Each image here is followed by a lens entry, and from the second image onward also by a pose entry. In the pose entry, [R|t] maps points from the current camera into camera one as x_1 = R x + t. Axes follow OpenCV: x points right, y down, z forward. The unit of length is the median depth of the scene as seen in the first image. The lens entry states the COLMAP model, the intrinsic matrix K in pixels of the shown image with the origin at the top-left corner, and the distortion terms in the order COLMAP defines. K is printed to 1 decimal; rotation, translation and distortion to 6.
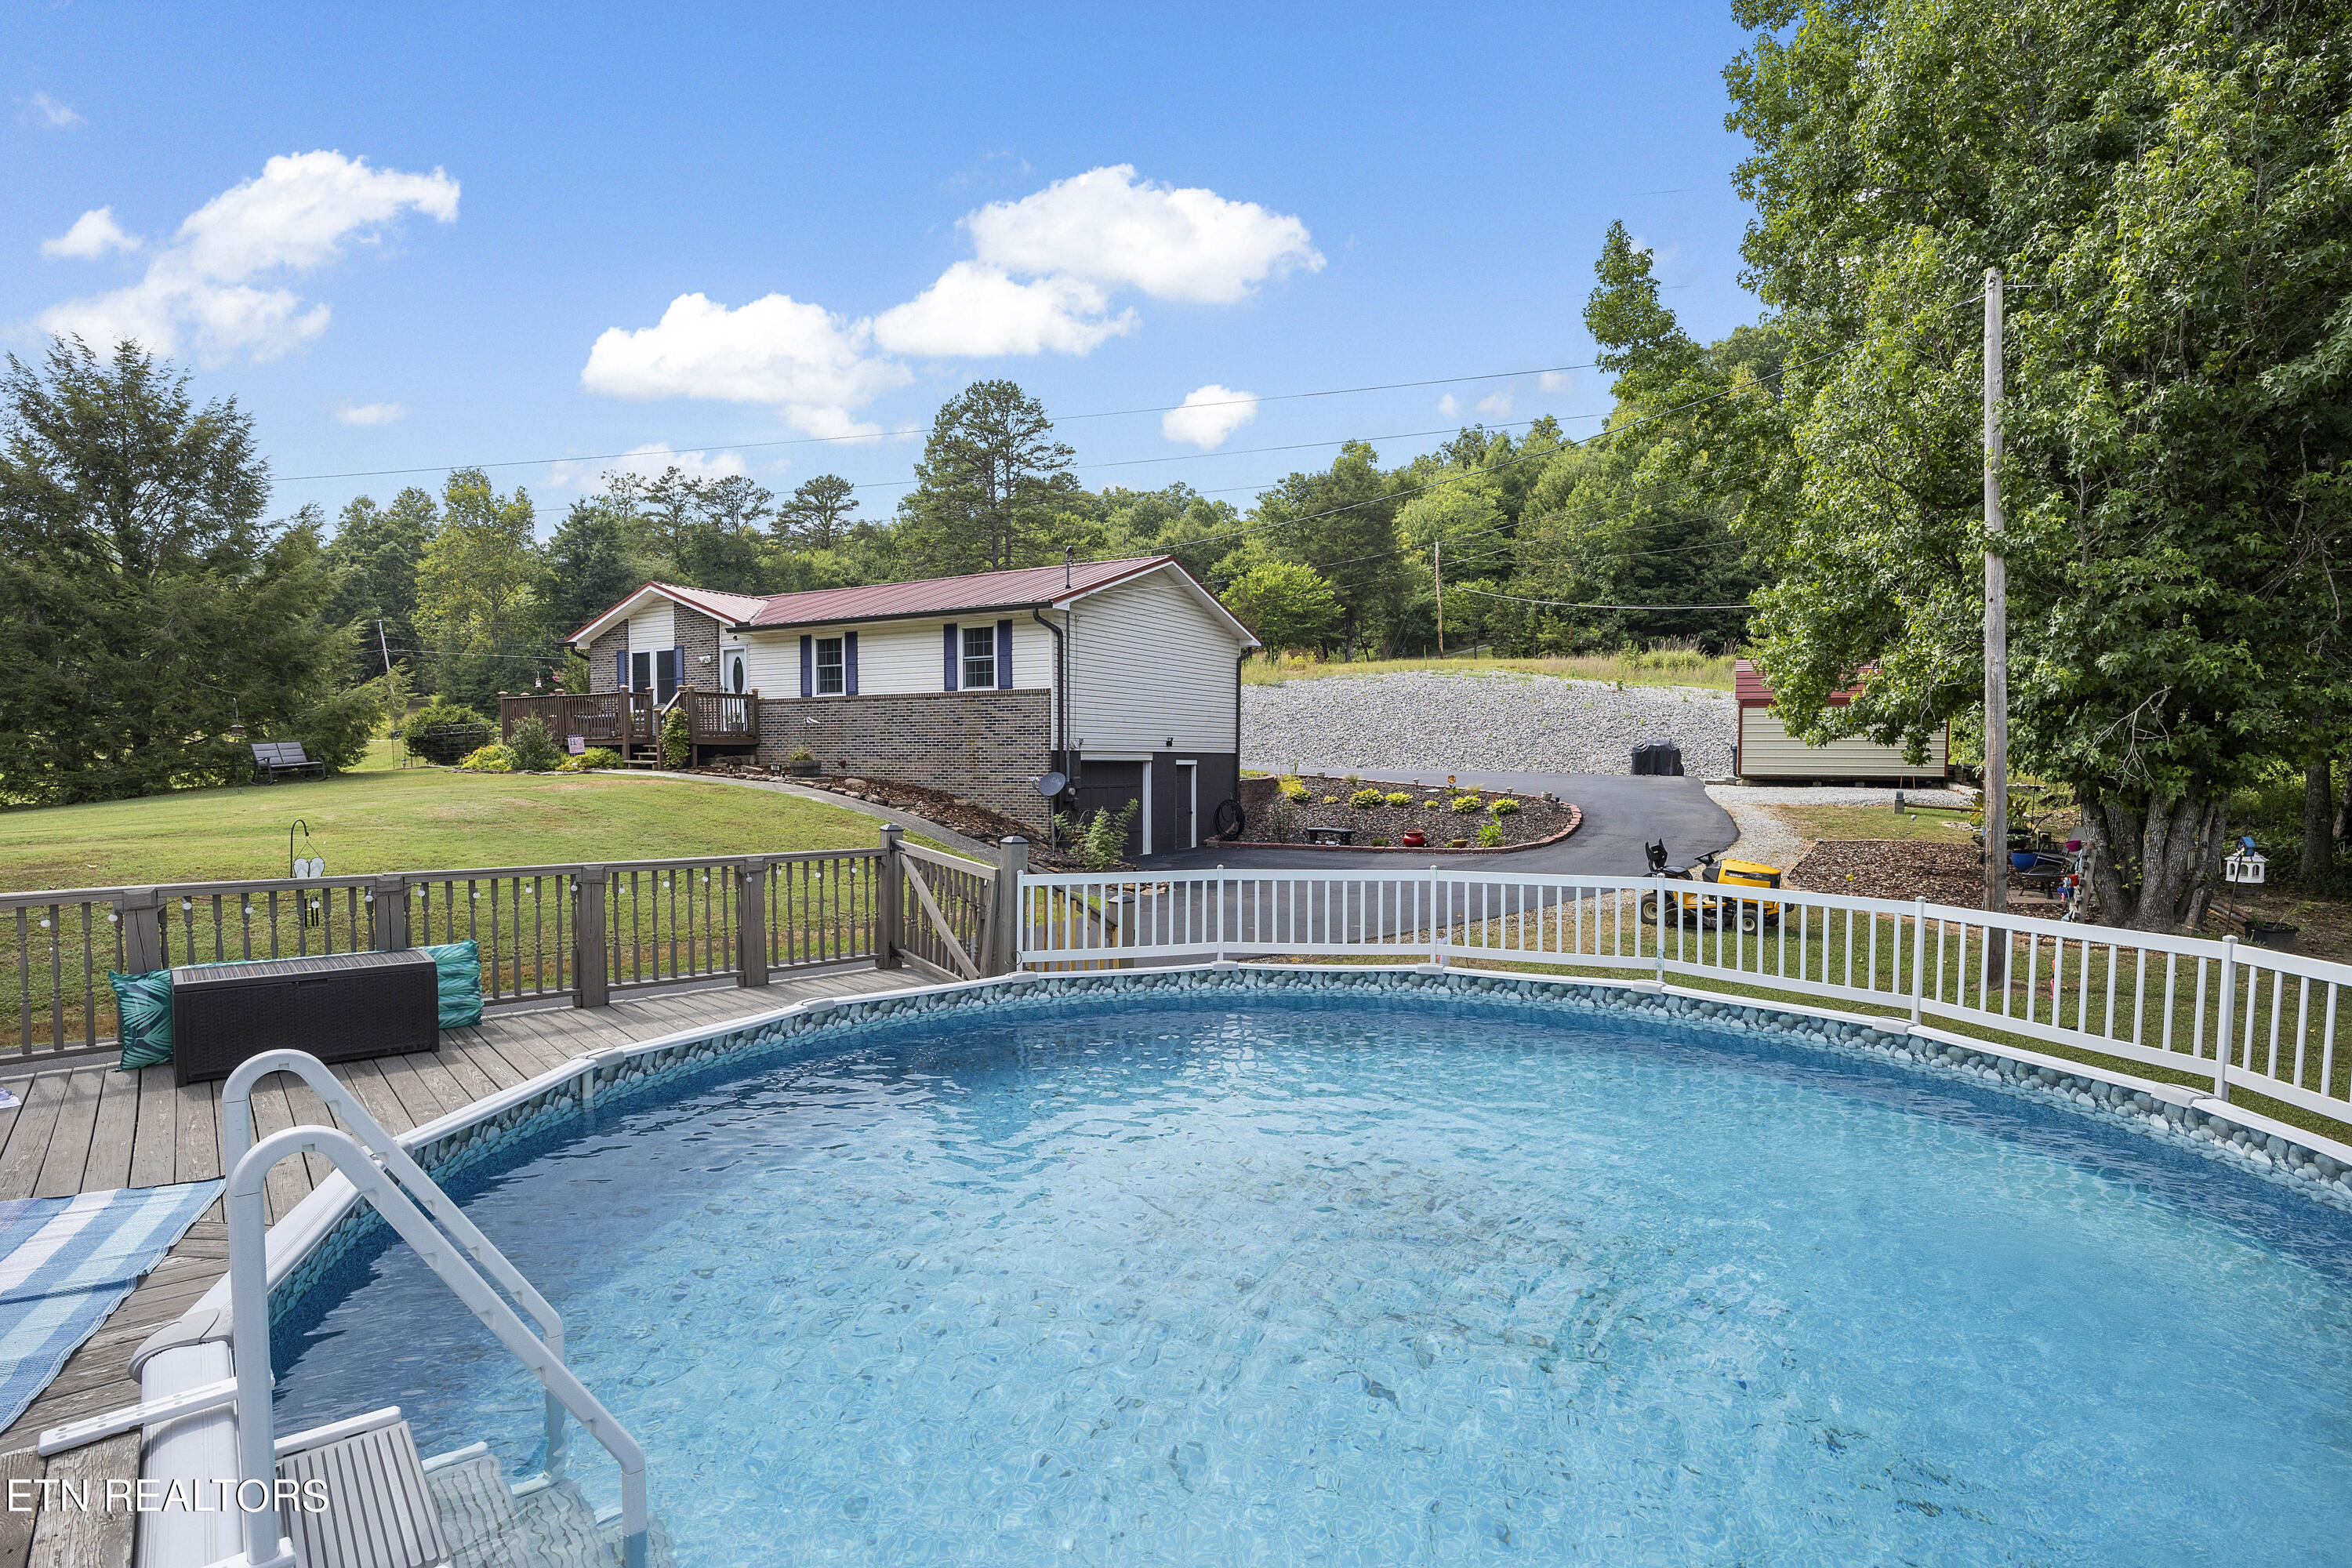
lens RADIAL K [[1161.4, 0, 1176.0], [0, 1161.4, 784.0], [0, 0, 1]] dist [-0.013301, 0.000427]
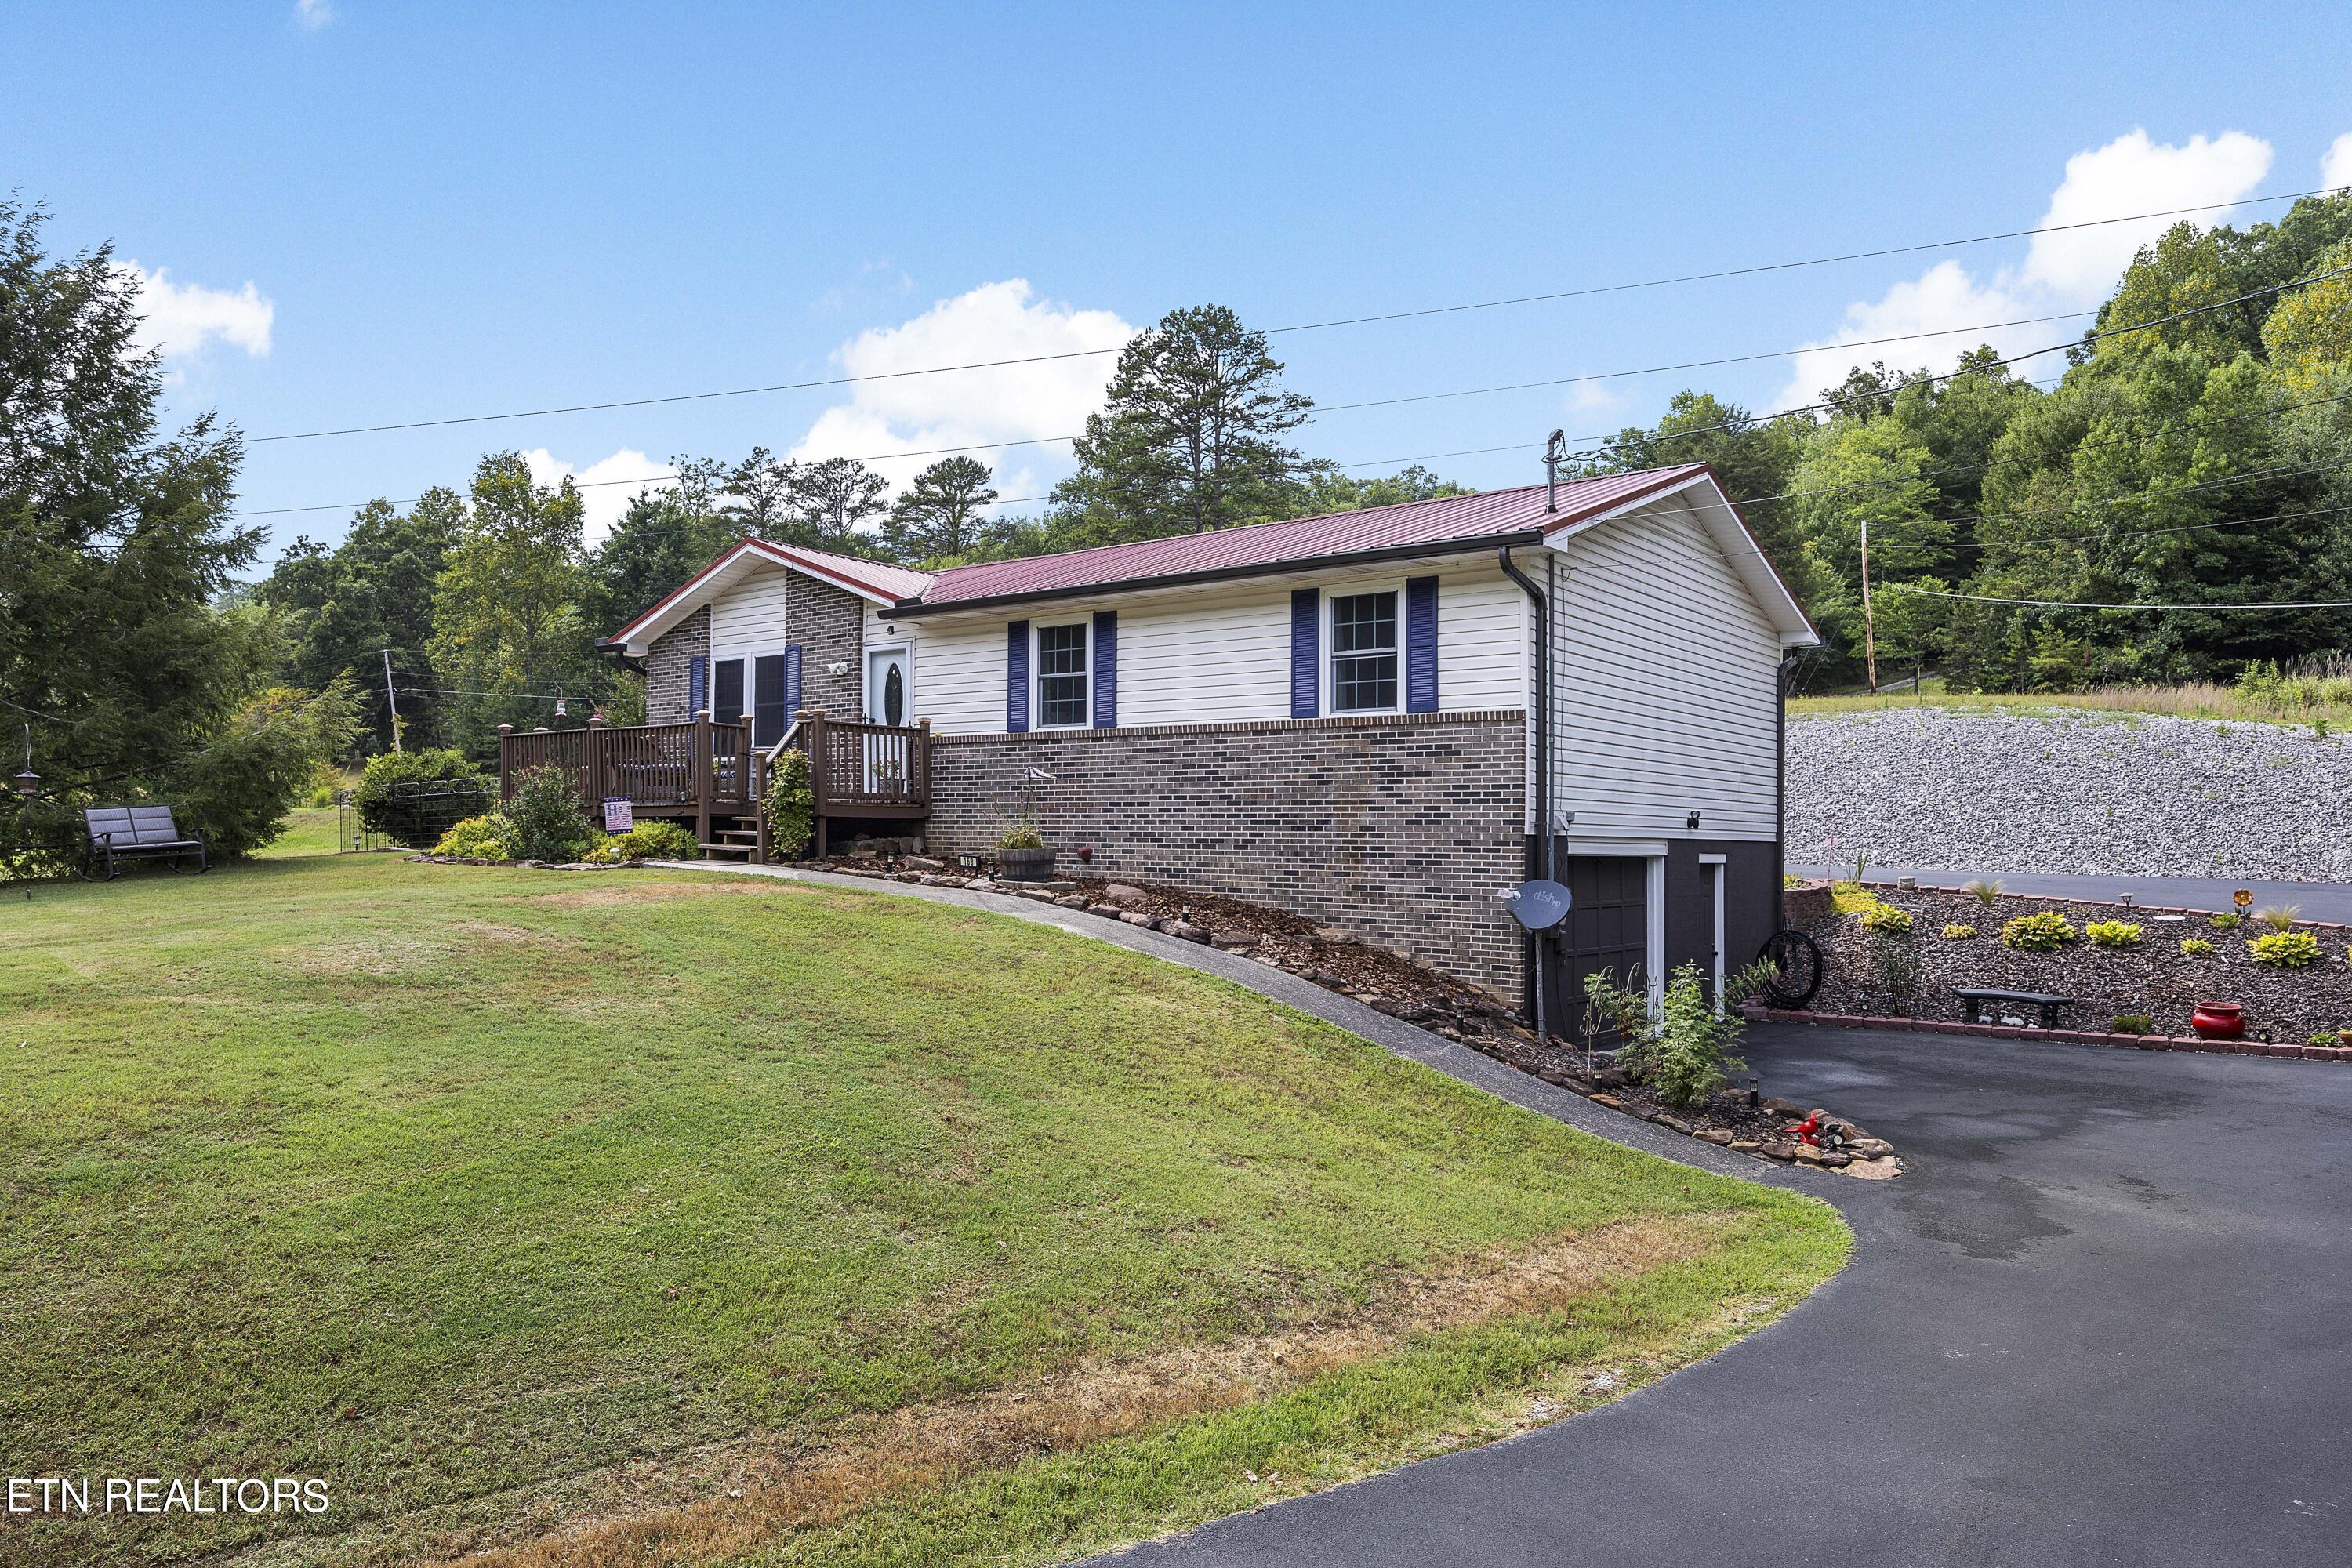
lens RADIAL K [[1561.6, 0, 1176.0], [0, 1561.6, 784.0], [0, 0, 1]] dist [0.002234, -0.001930]
pose [[0.990141, 0.005490, -0.139964, -0.119217], [-0.013651, 0.998257, -0.057415, -0.007664], [0.139405, 0.058760, 0.988491, 0.237152]]
